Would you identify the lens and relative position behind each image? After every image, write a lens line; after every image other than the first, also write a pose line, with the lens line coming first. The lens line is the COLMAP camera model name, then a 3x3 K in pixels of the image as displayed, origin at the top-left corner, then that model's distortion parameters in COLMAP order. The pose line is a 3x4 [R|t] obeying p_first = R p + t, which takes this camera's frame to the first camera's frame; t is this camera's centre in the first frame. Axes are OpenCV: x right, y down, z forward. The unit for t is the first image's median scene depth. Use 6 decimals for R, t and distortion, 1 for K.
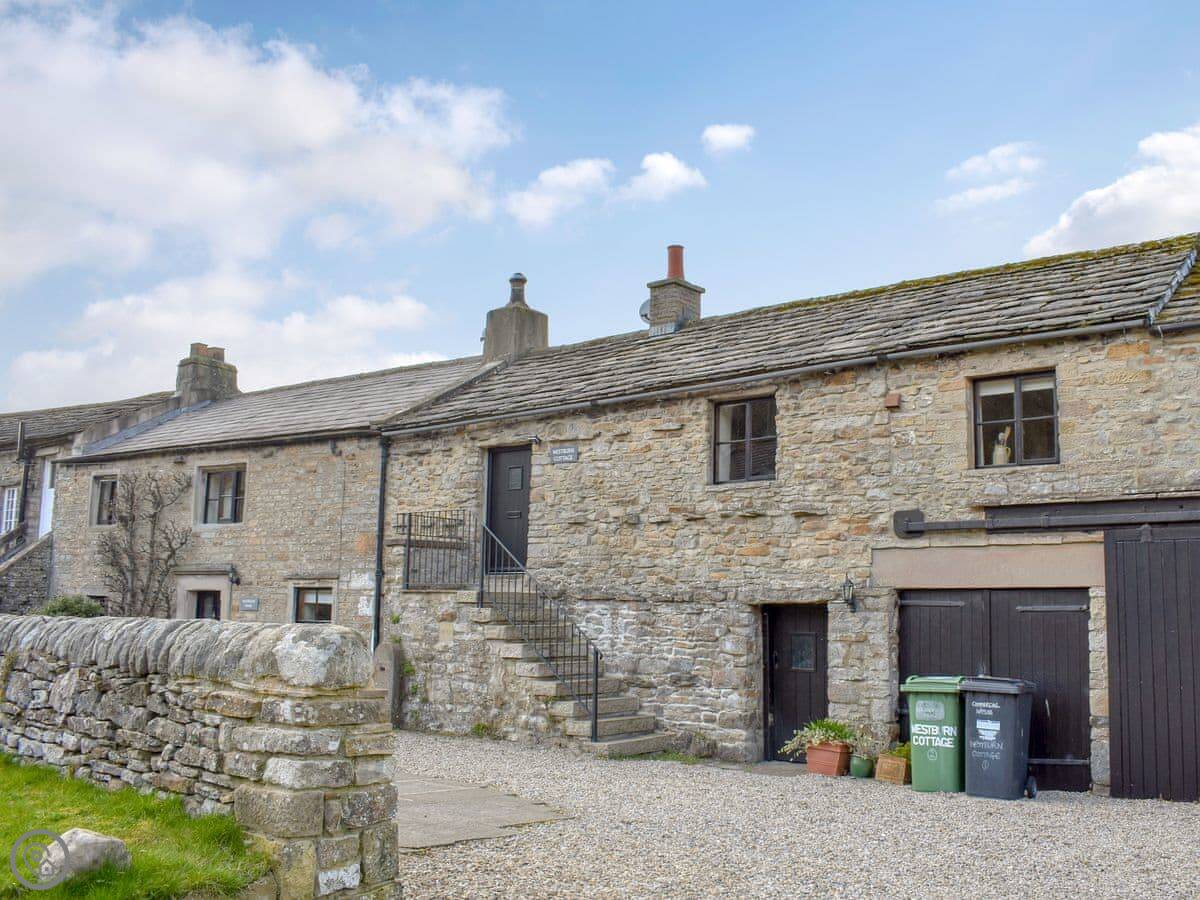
lens RADIAL K [[1196.8, 0, 600.0], [0, 1196.8, 450.0], [0, 0, 1]] dist [0.011823, -0.008491]
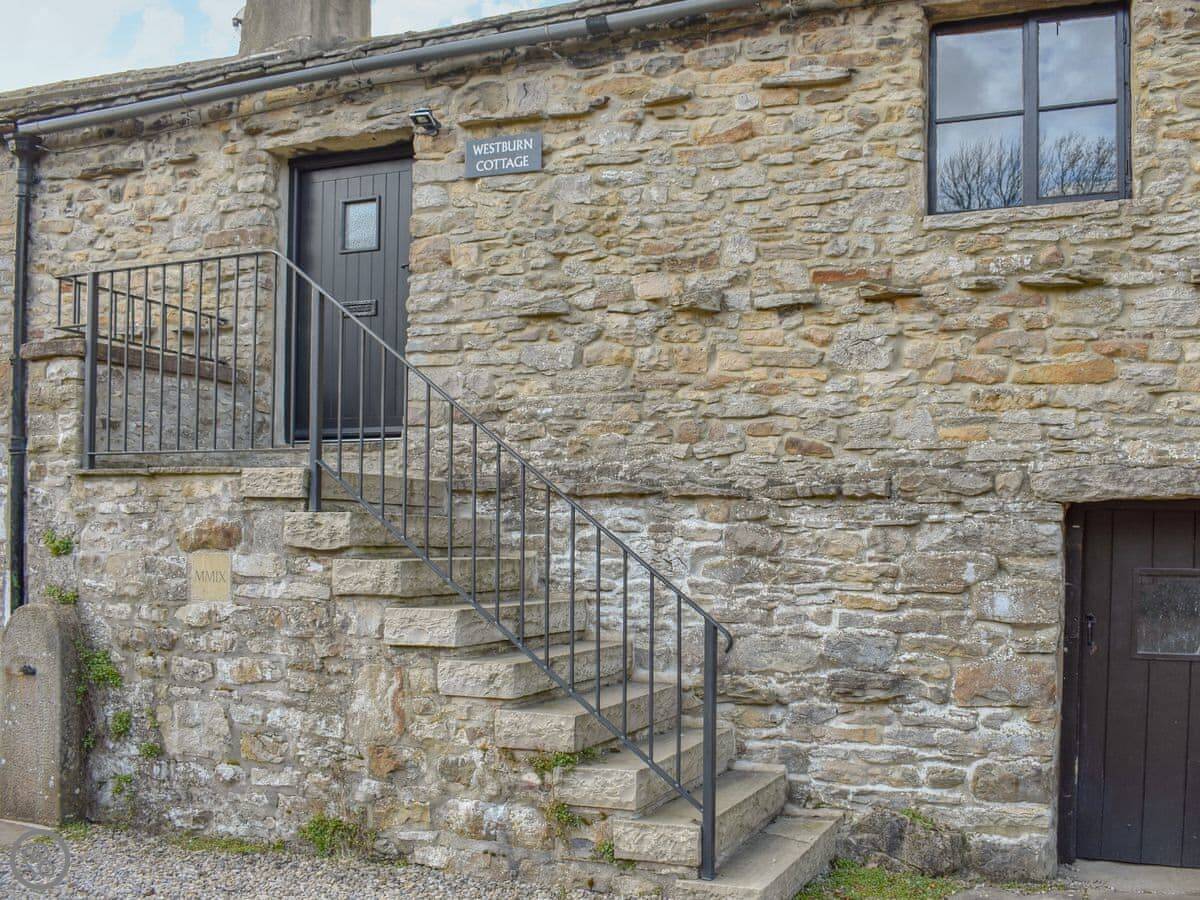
lens RADIAL K [[896.0, 0, 600.6], [0, 896.0, 565.5], [0, 0, 1]] dist [-0.050621, 0.001223]
pose [[0.929742, -0.009214, 0.368097, -0.120756], [-0.046390, 0.988790, 0.141925, 0.106078], [-0.365278, -0.149030, 0.918892, 0.719401]]
